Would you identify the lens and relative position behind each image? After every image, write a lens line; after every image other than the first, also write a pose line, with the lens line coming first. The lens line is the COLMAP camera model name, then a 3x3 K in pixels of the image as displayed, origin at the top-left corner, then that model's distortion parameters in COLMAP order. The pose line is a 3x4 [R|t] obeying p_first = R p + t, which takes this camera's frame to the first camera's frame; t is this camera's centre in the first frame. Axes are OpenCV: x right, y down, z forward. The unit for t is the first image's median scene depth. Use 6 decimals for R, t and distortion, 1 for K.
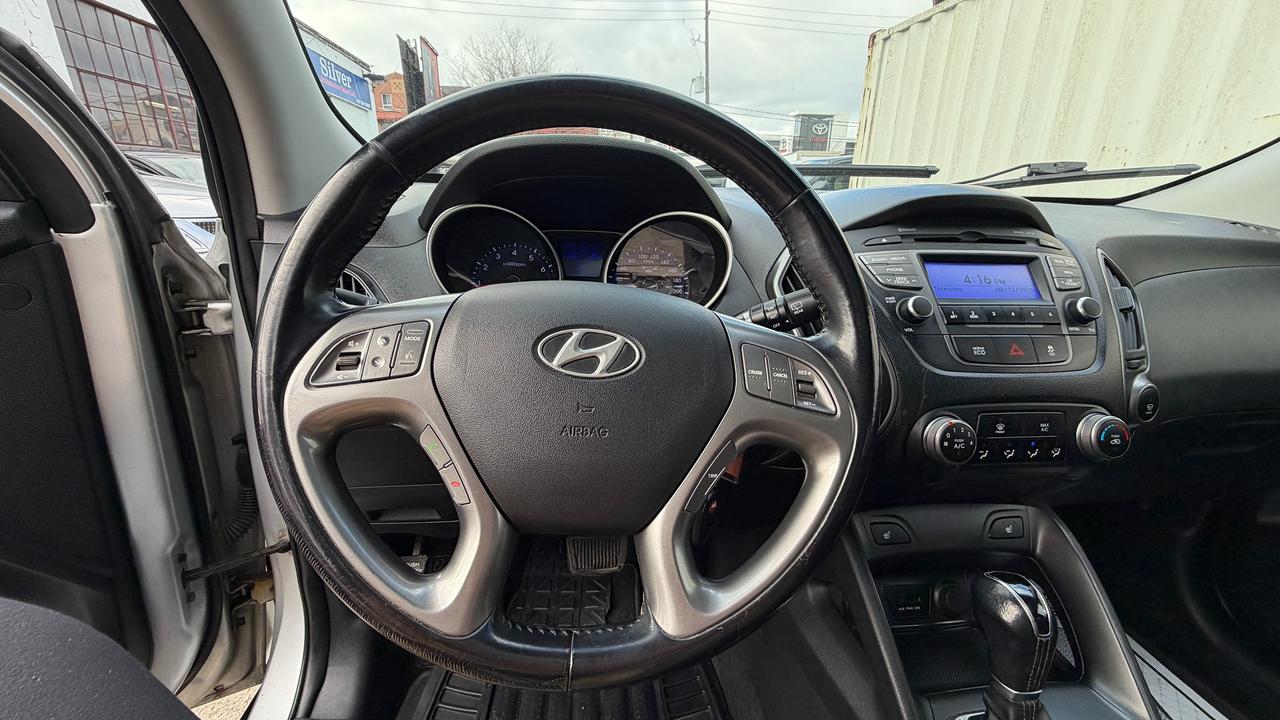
lens RADIAL K [[507.5, 0, 635.5], [0, 507.5, 359.0], [0, 0, 1]] dist [0.000368, 0.000361]
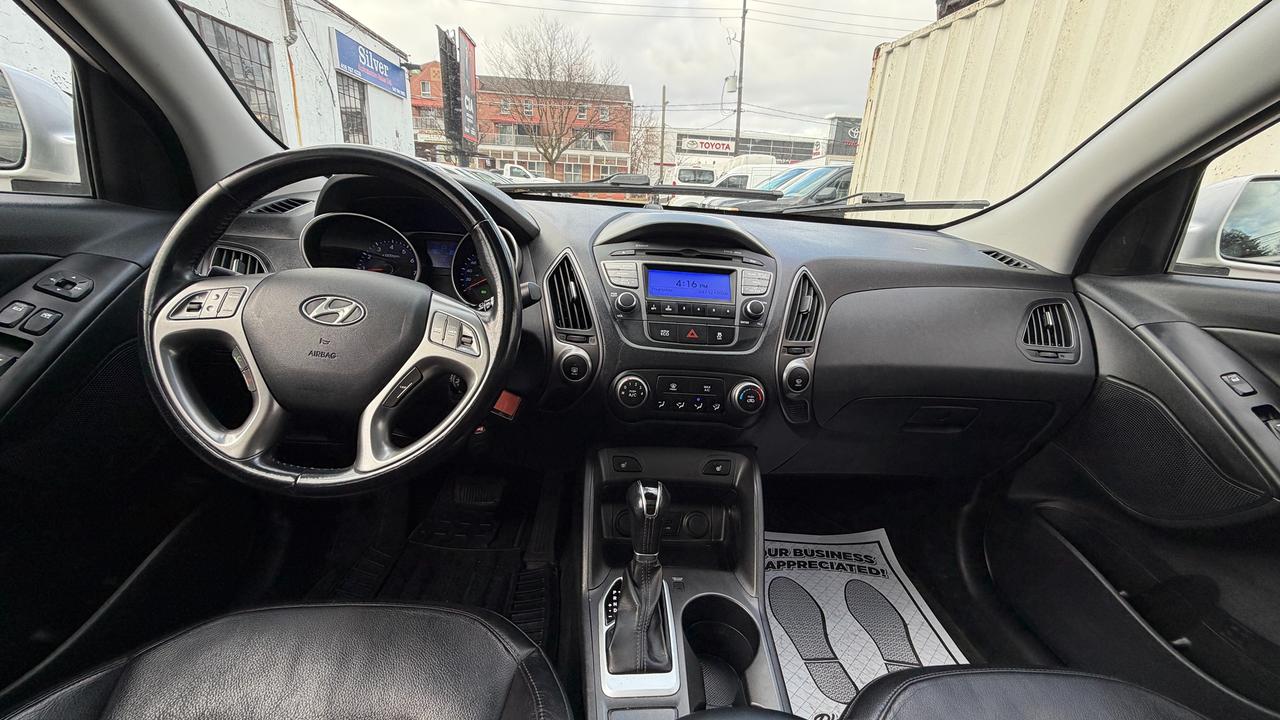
lens RADIAL K [[507.5, 0, 635.5], [0, 507.5, 357.1], [0, 0, 1]] dist [0.000368, 0.000361]
pose [[0.997415, 0.058469, -0.041757, 0.542601], [-0.058275, 0.998283, 0.005864, 0.040617], [0.042029, -0.003415, 0.999111, -0.362961]]
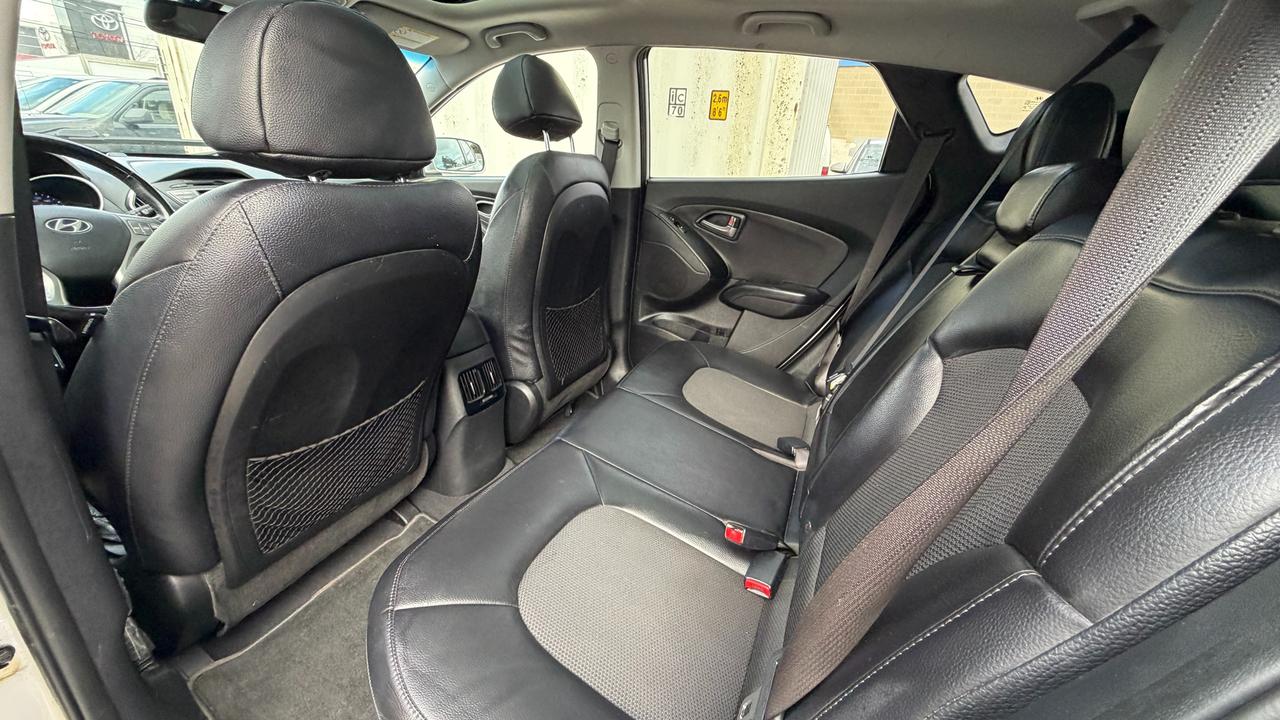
lens RADIAL K [[507.5, 0, 643.0], [0, 507.5, 358.9], [0, 0, 1]] dist [0.000368, 0.000361]
pose [[0.485356, -0.316200, 0.815136, -0.670192], [0.216221, 0.946762, 0.238515, 0.445874], [-0.847159, 0.060485, 0.527886, -2.076662]]
